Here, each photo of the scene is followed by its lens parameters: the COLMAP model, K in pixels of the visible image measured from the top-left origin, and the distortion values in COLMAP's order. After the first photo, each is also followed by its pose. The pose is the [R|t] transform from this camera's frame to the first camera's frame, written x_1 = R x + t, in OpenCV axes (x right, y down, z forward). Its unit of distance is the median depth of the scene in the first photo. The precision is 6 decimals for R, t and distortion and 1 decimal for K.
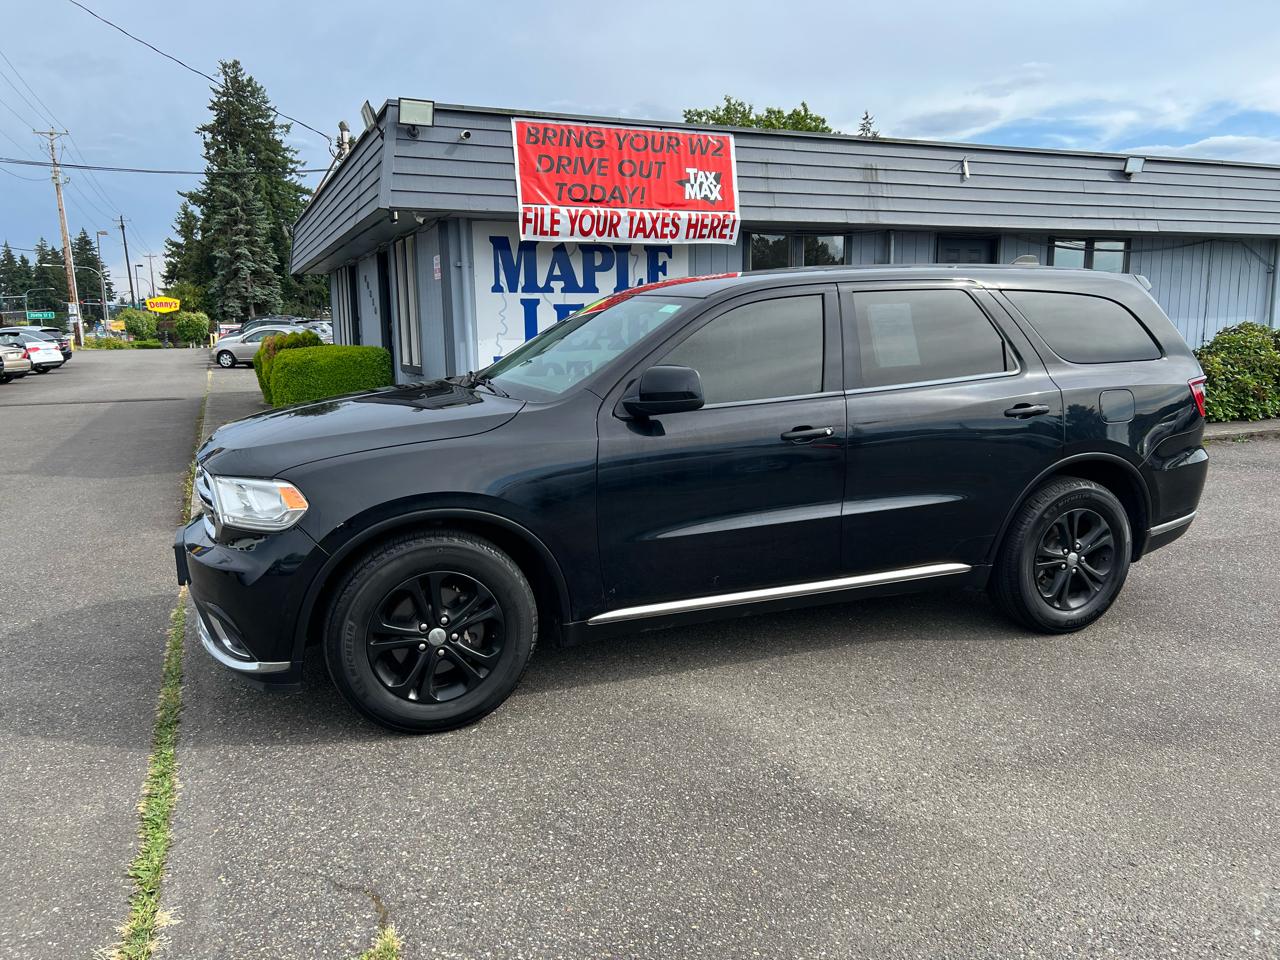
lens RADIAL K [[966.5, 0, 635.6], [0, 966.5, 488.5], [0, 0, 1]] dist [0.048445, -0.053614]
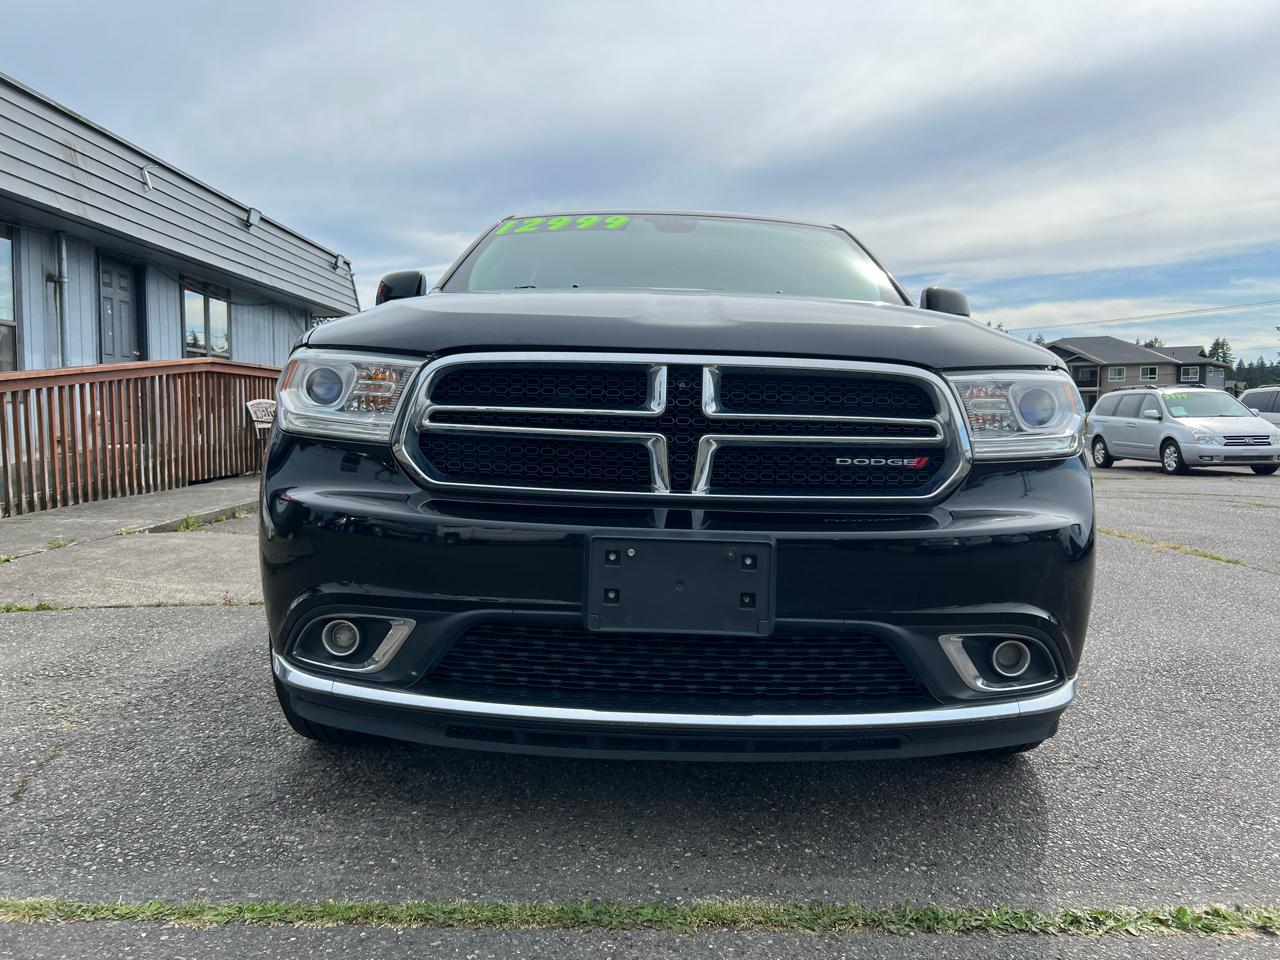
lens RADIAL K [[966.5, 0, 646.2], [0, 966.5, 480.7], [0, 0, 1]] dist [0.048445, -0.053614]
pose [[0.378382, -0.043860, 0.924610, -0.364309], [0.139953, 0.990104, -0.010307, 0.010350], [-0.915008, 0.133302, 0.380776, 0.355457]]
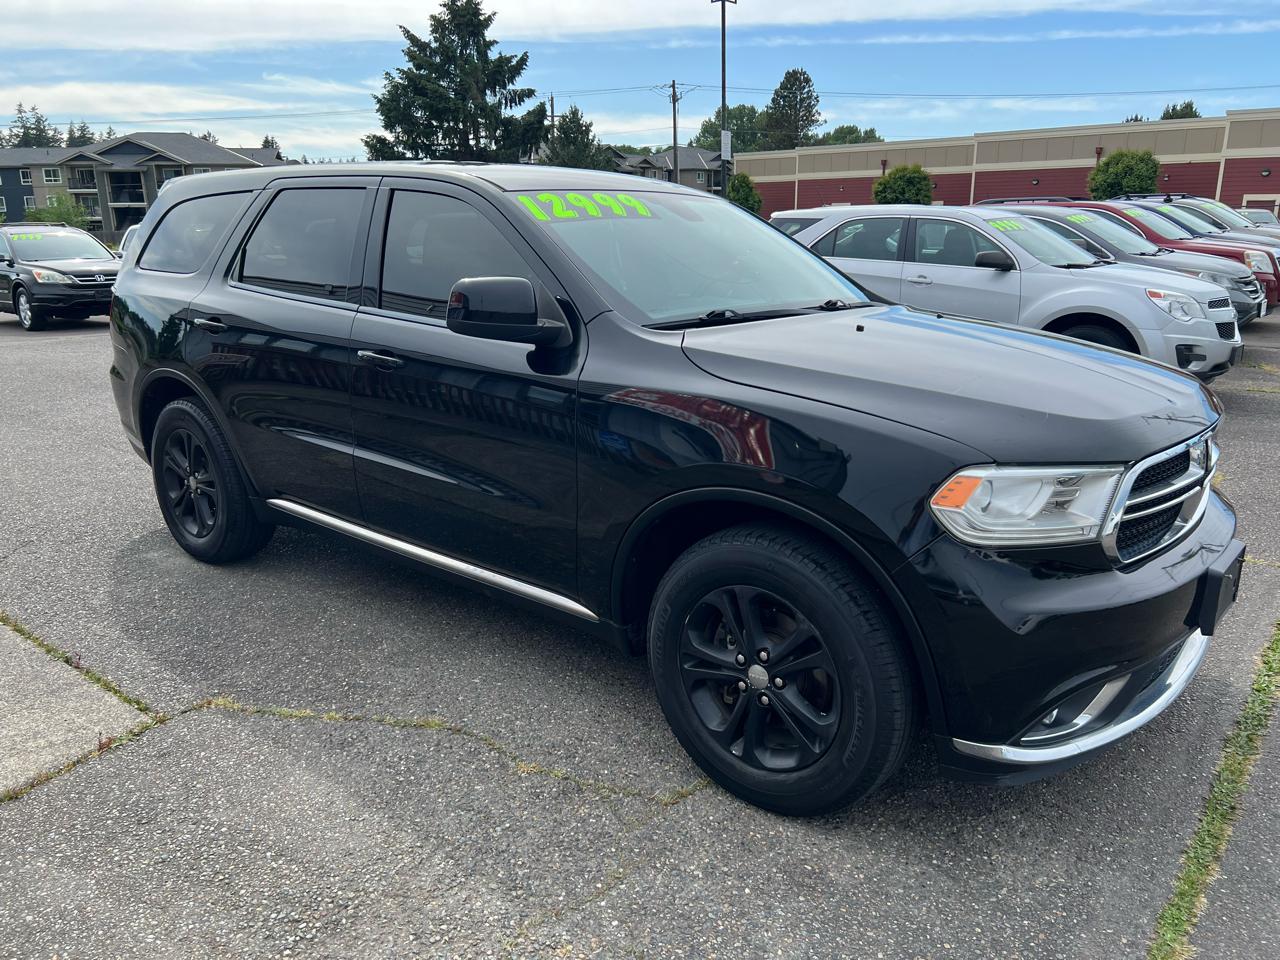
lens RADIAL K [[966.5, 0, 641.6], [0, 966.5, 478.2], [0, 0, 1]] dist [0.048445, -0.053614]
pose [[-0.470153, -0.213668, 0.856331, -0.349519], [0.159973, 0.933551, 0.320766, -0.105324], [-0.867966, 0.287799, -0.404731, 0.625395]]
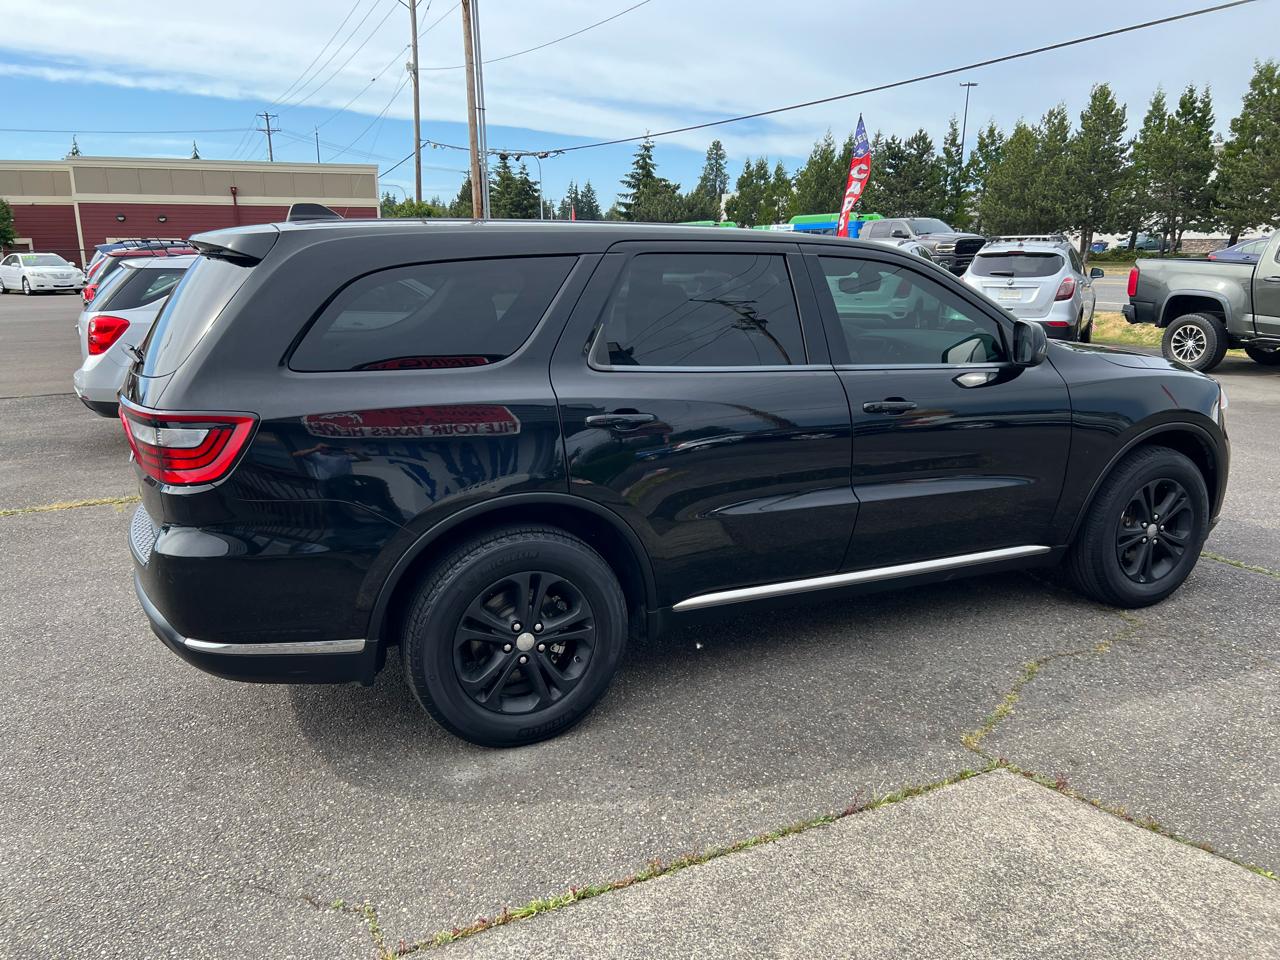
lens RADIAL K [[966.5, 0, 643.1], [0, 966.5, 475.6], [0, 0, 1]] dist [0.048445, -0.053614]
pose [[-0.998322, 0.030335, -0.049326, 0.117148], [0.008897, 0.922043, 0.386985, -0.174177], [0.057219, 0.385896, -0.920766, 0.915966]]
